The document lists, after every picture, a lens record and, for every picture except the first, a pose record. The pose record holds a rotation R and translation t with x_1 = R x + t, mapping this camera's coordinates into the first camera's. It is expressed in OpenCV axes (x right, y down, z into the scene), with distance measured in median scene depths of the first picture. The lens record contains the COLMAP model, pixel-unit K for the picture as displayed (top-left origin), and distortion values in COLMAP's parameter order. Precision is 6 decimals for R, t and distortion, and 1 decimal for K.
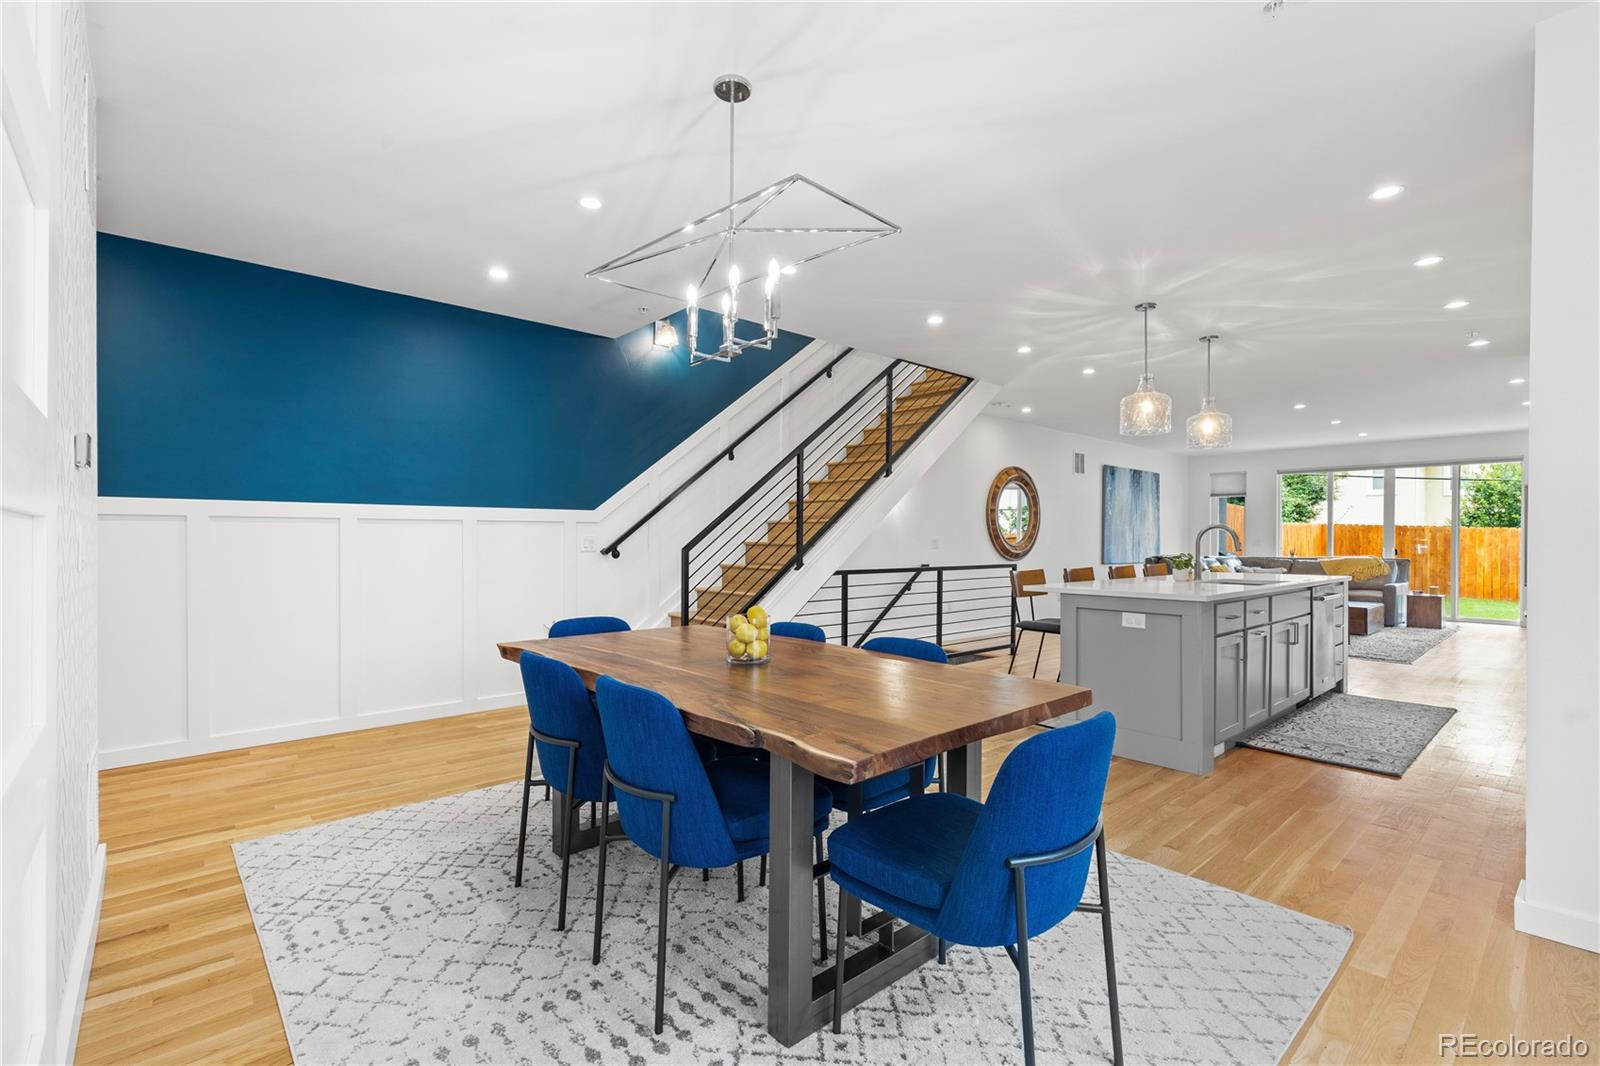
lens RADIAL K [[718.1, 0, 801.9], [0, 718.1, 542.6], [0, 0, 1]] dist [0.000082, -0.000327]
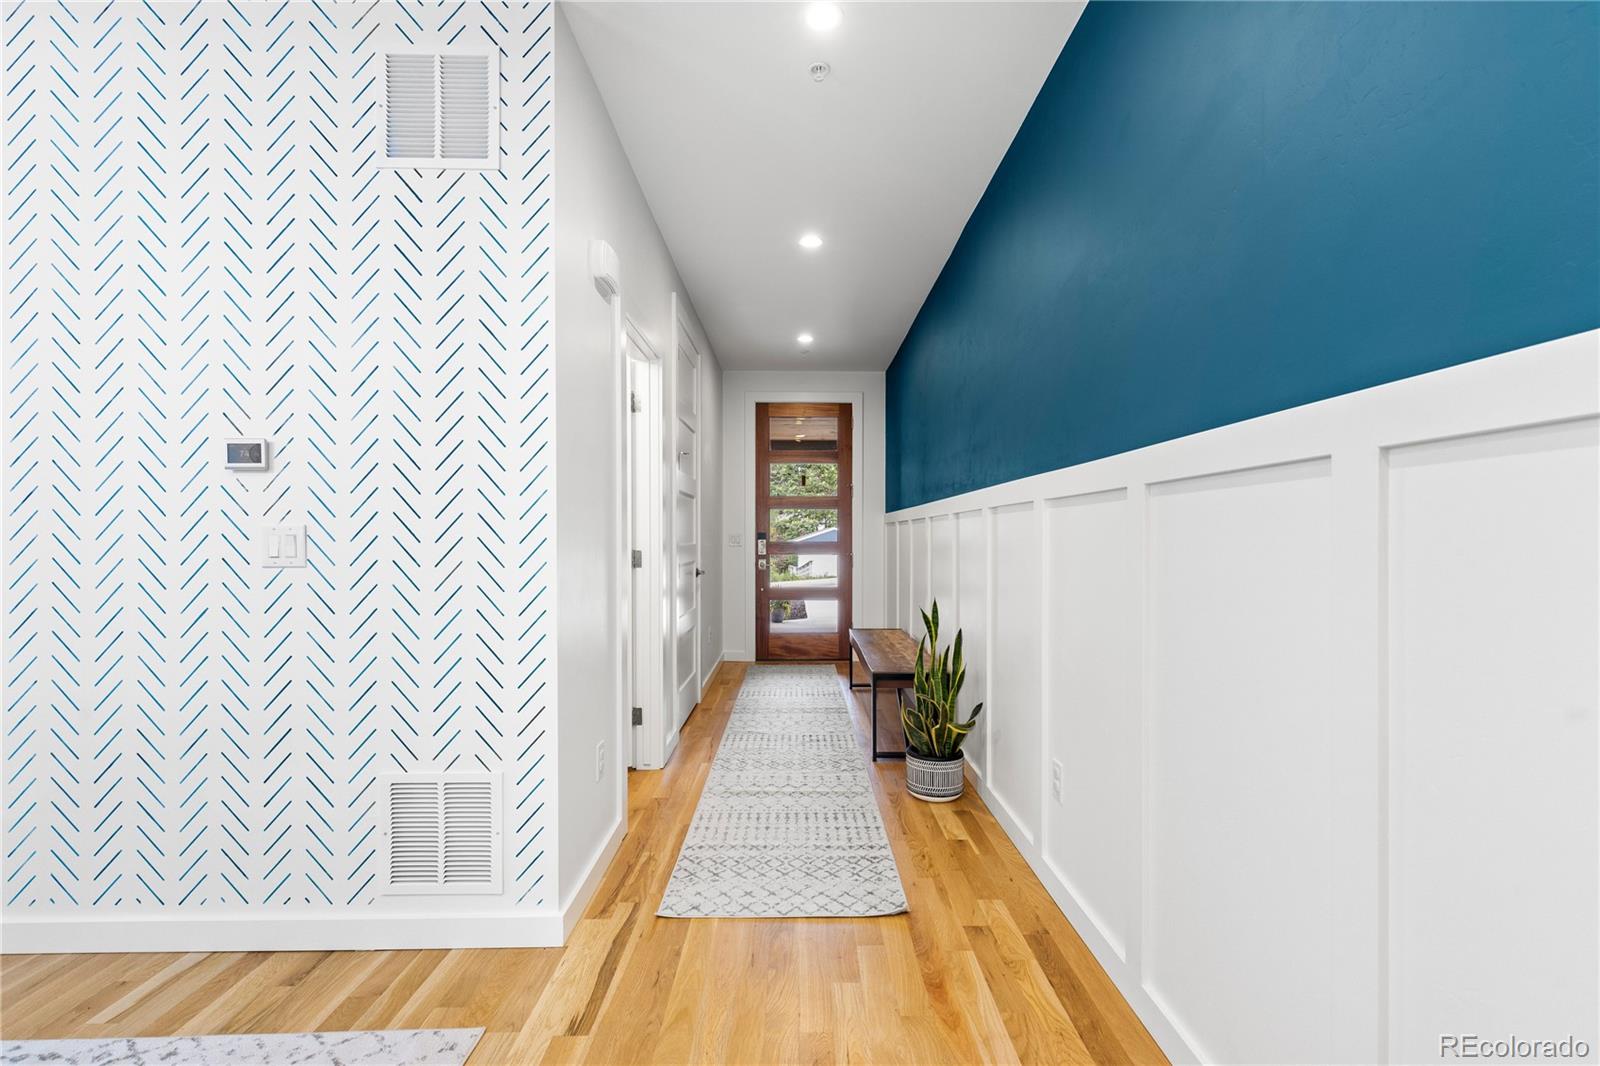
lens RADIAL K [[718.1, 0, 801.9], [0, 718.1, 542.6], [0, 0, 1]] dist [0.000082, -0.000327]
pose [[-0.663728, 0.000615, -0.747974, -0.623316], [-0.004072, 0.999982, 0.004436, 0.017065], [0.747963, 0.005990, -0.663713, 1.891108]]
